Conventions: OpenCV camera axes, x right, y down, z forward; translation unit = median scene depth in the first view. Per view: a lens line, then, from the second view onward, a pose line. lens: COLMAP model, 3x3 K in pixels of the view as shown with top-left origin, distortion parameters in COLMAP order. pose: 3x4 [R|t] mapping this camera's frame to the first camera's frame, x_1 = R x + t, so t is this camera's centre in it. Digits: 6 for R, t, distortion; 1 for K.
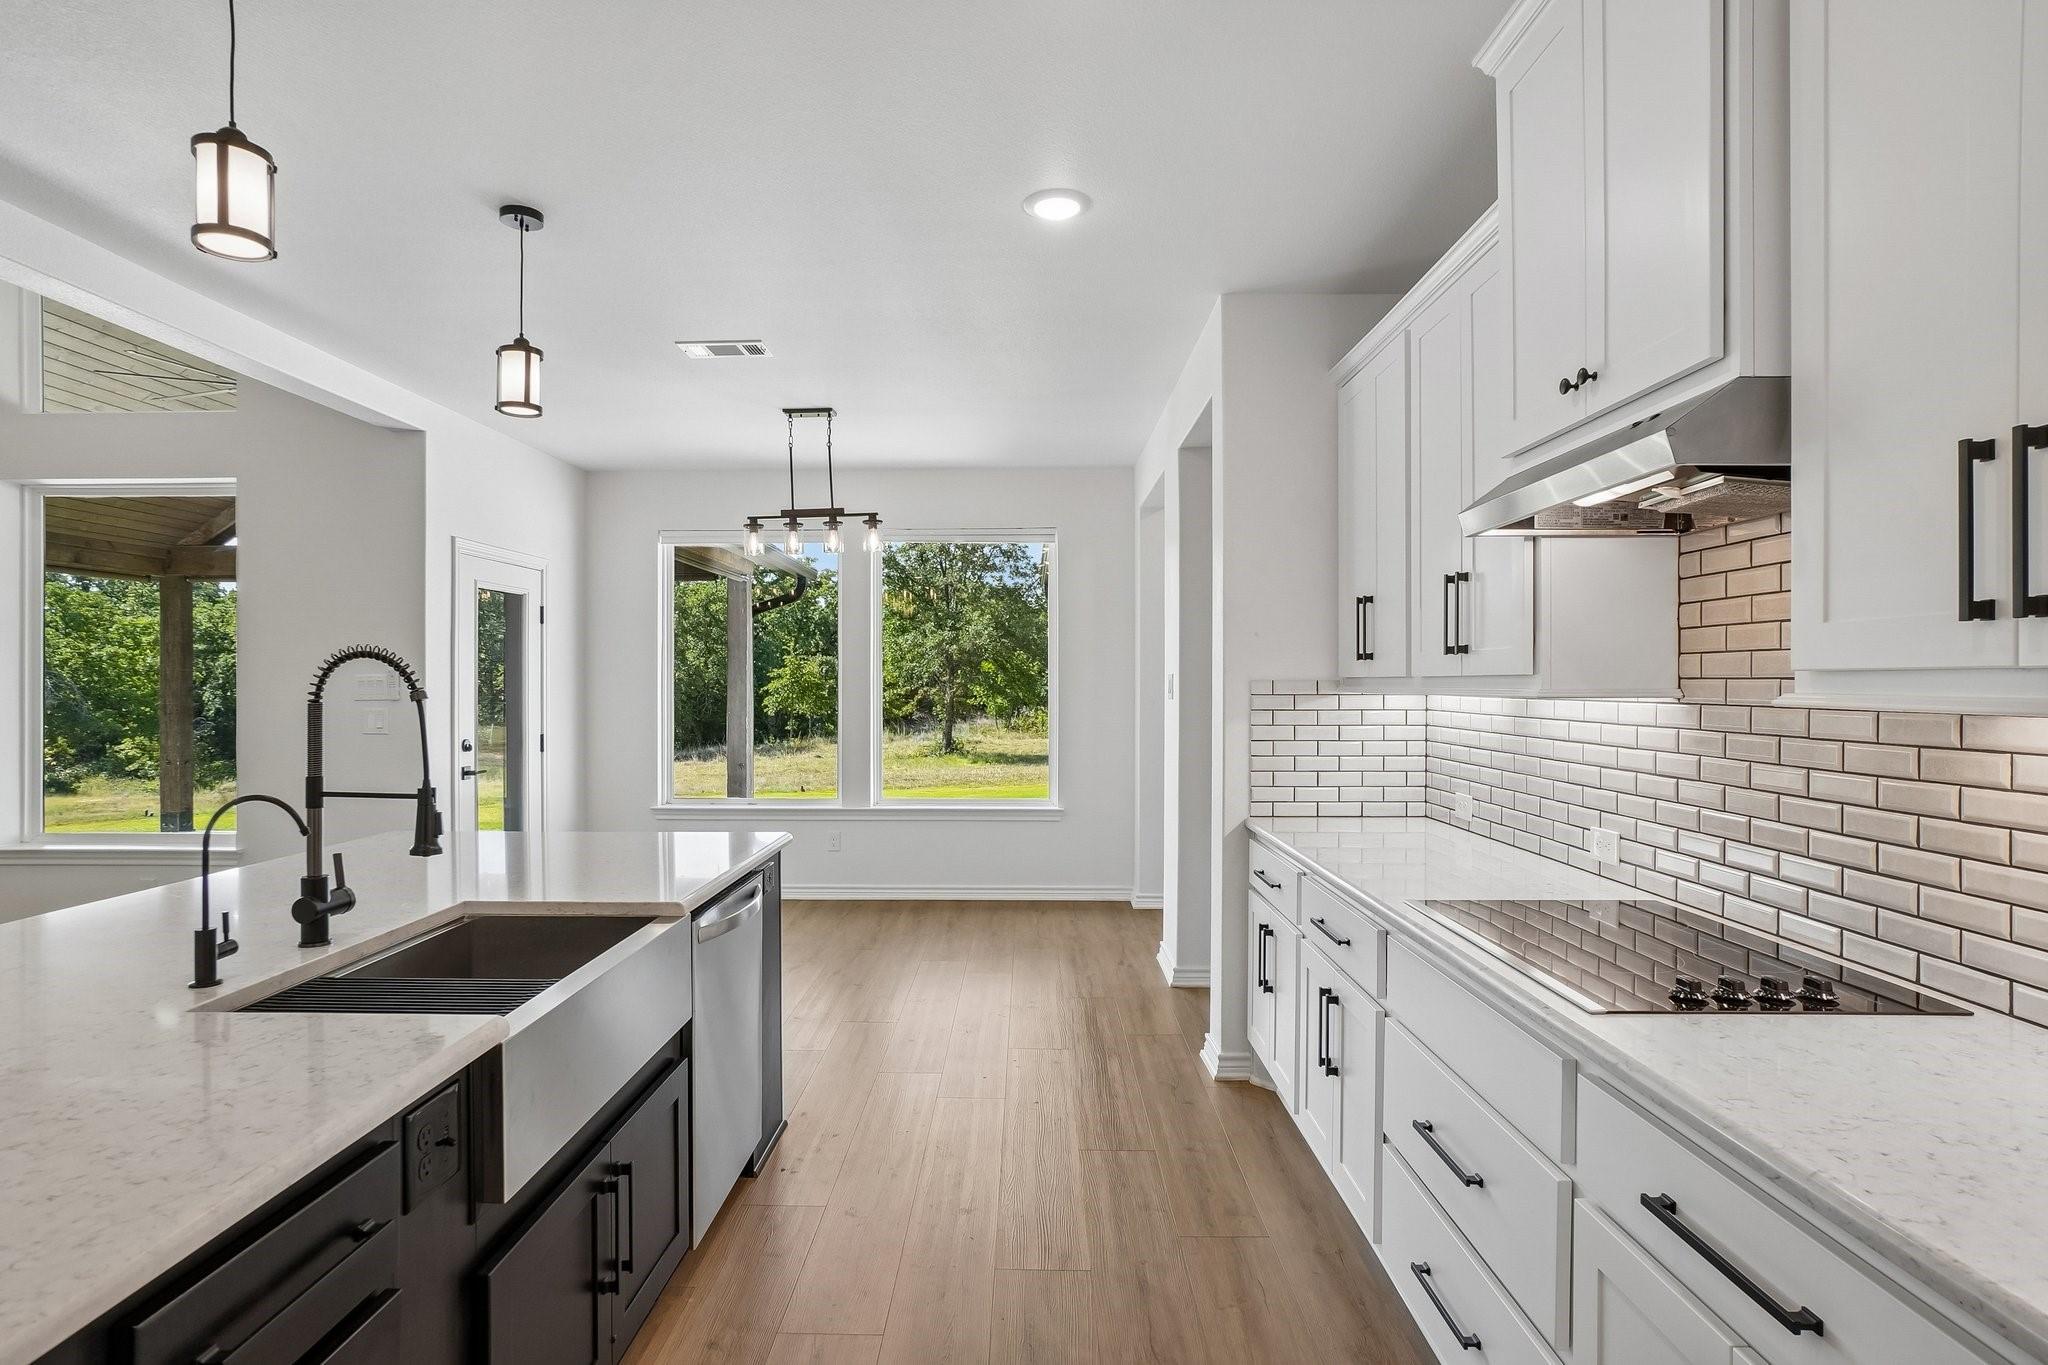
lens RADIAL K [[1067.3, 0, 1020.4], [0, 1067.3, 686.6], [0, 0, 1]] dist [-0.036518, 0.022011]
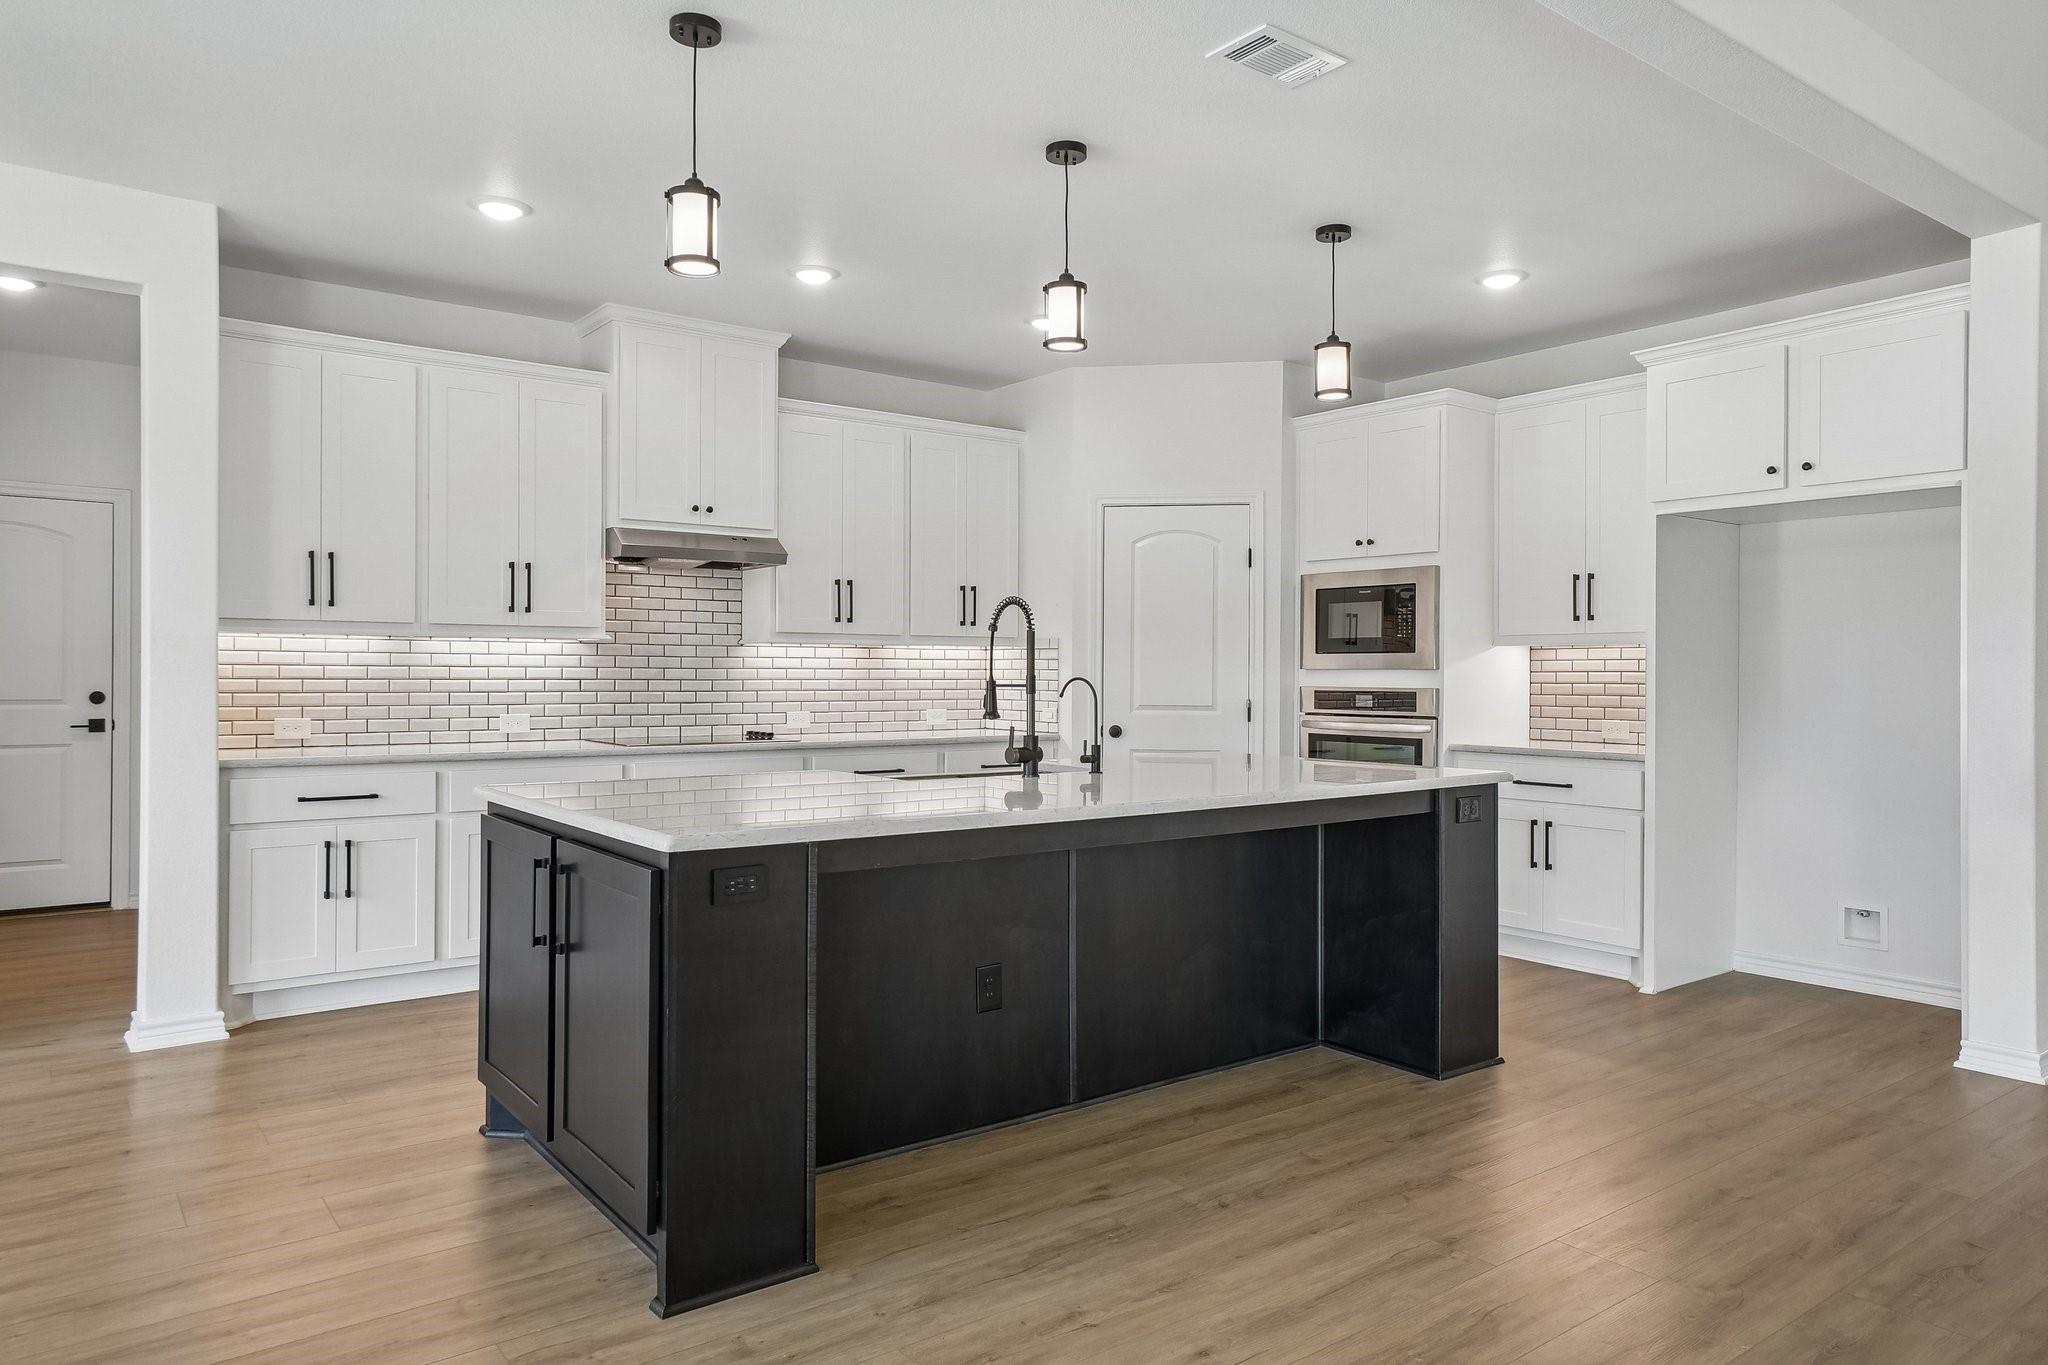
lens RADIAL K [[1328.4, 0, 1024.0], [0, 1328.4, 682.5], [0, 0, 1]] dist [0.000232, 0.000085]
pose [[-0.612537, -0.010010, 0.790378, -1.195316], [-0.003031, 0.999942, 0.010315, 0.038843], [-0.790436, 0.003923, -0.612532, 1.166270]]
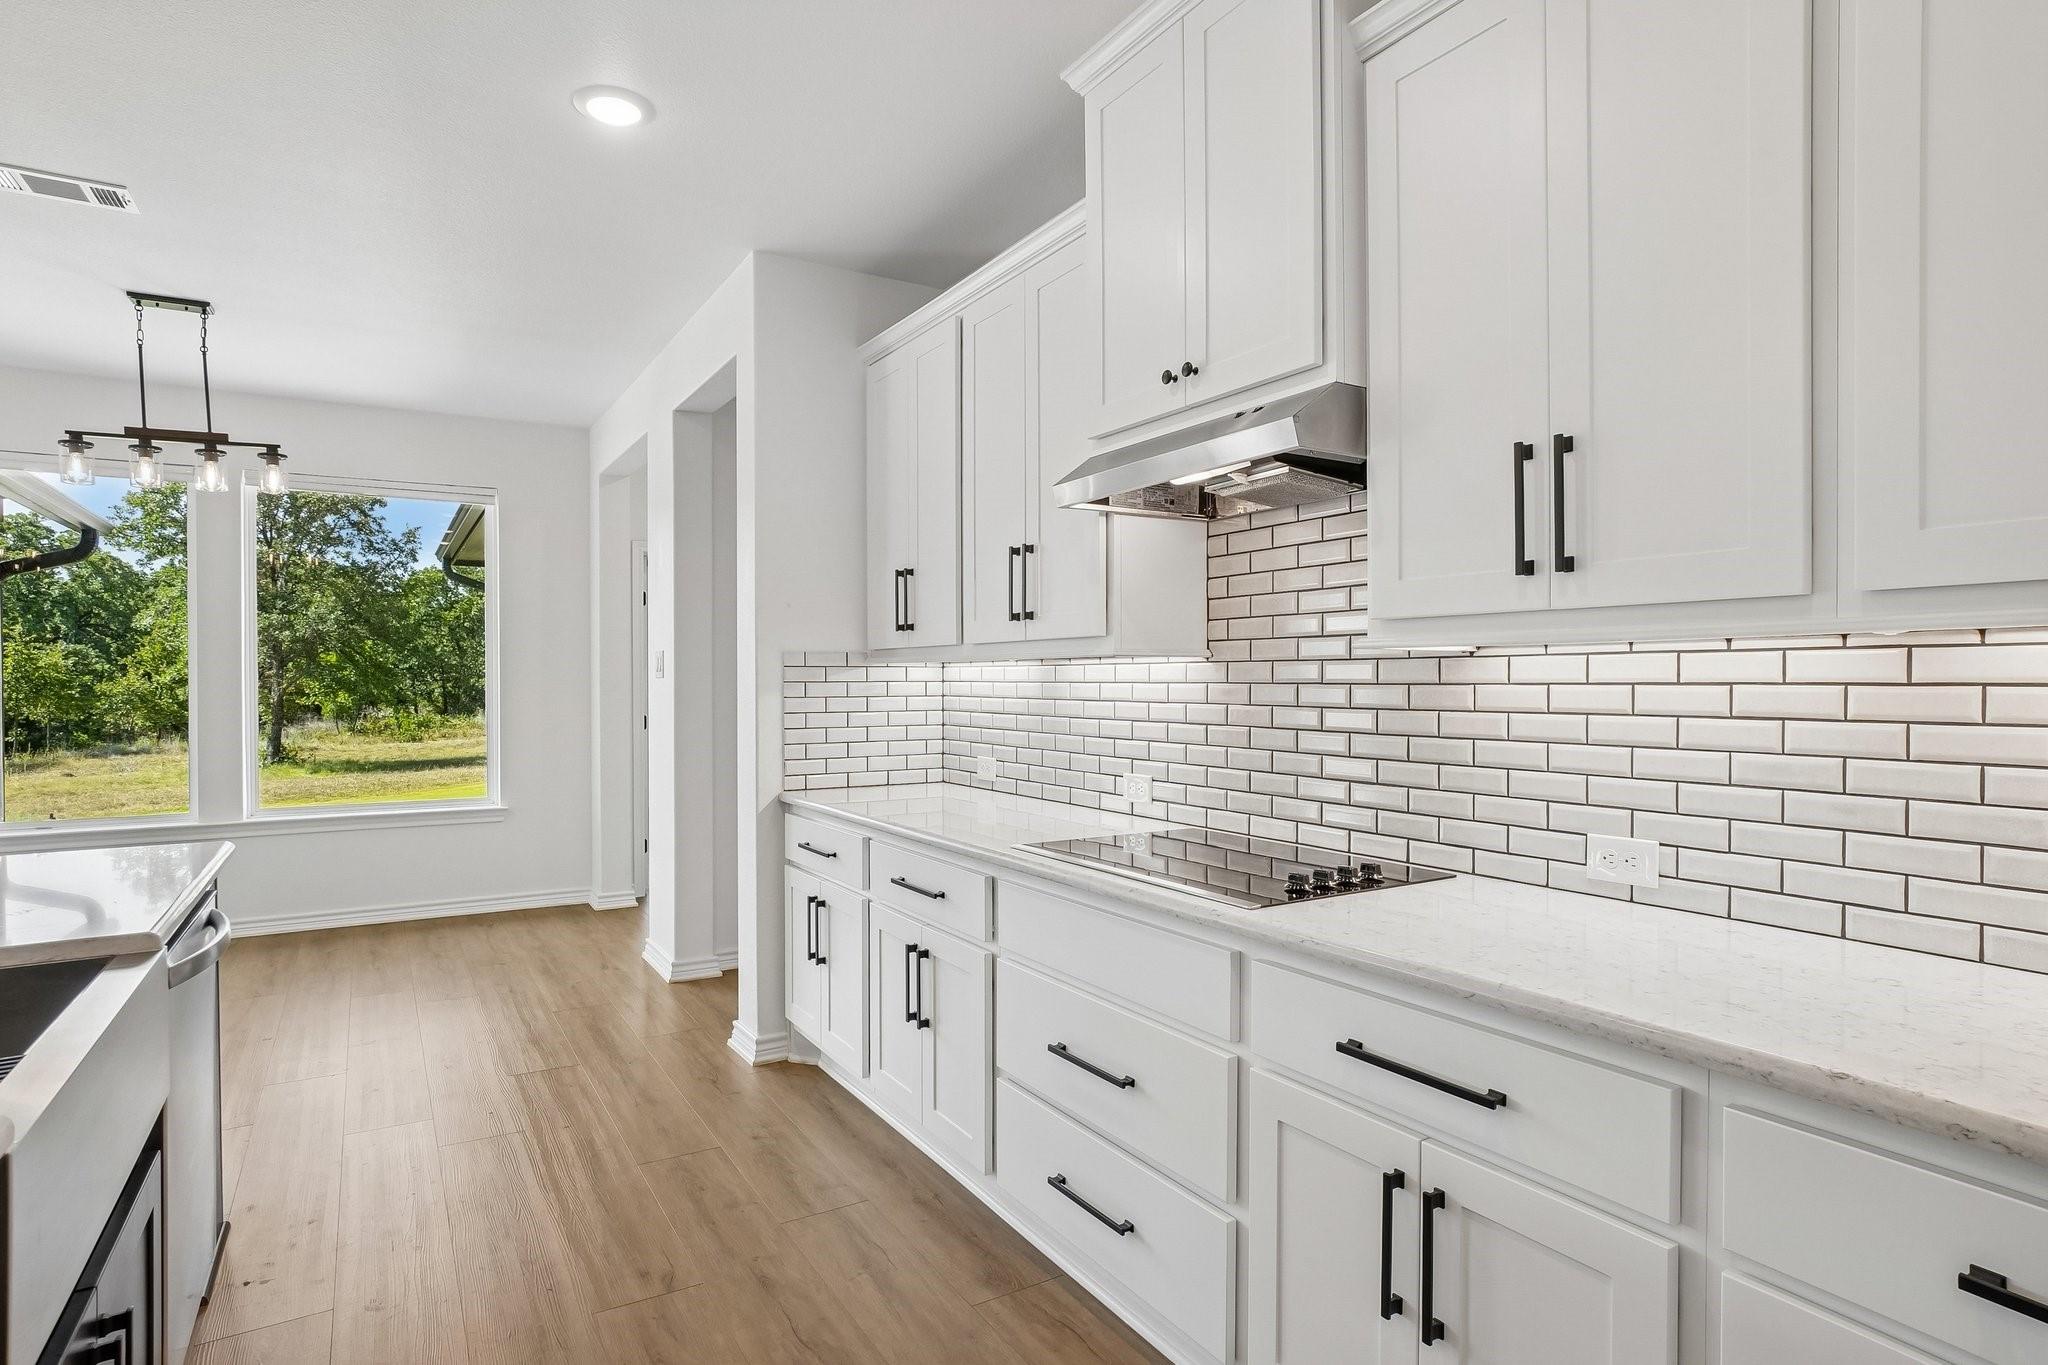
lens RADIAL K [[1067.3, 0, 1020.4], [0, 1067.3, 686.6], [0, 0, 1]] dist [-0.036518, 0.022011]
pose [[0.847835, -0.006003, 0.530226, -0.119304], [0.004204, 0.999981, 0.004599, 0.022935], [-0.530244, -0.001670, 0.847844, 0.055433]]
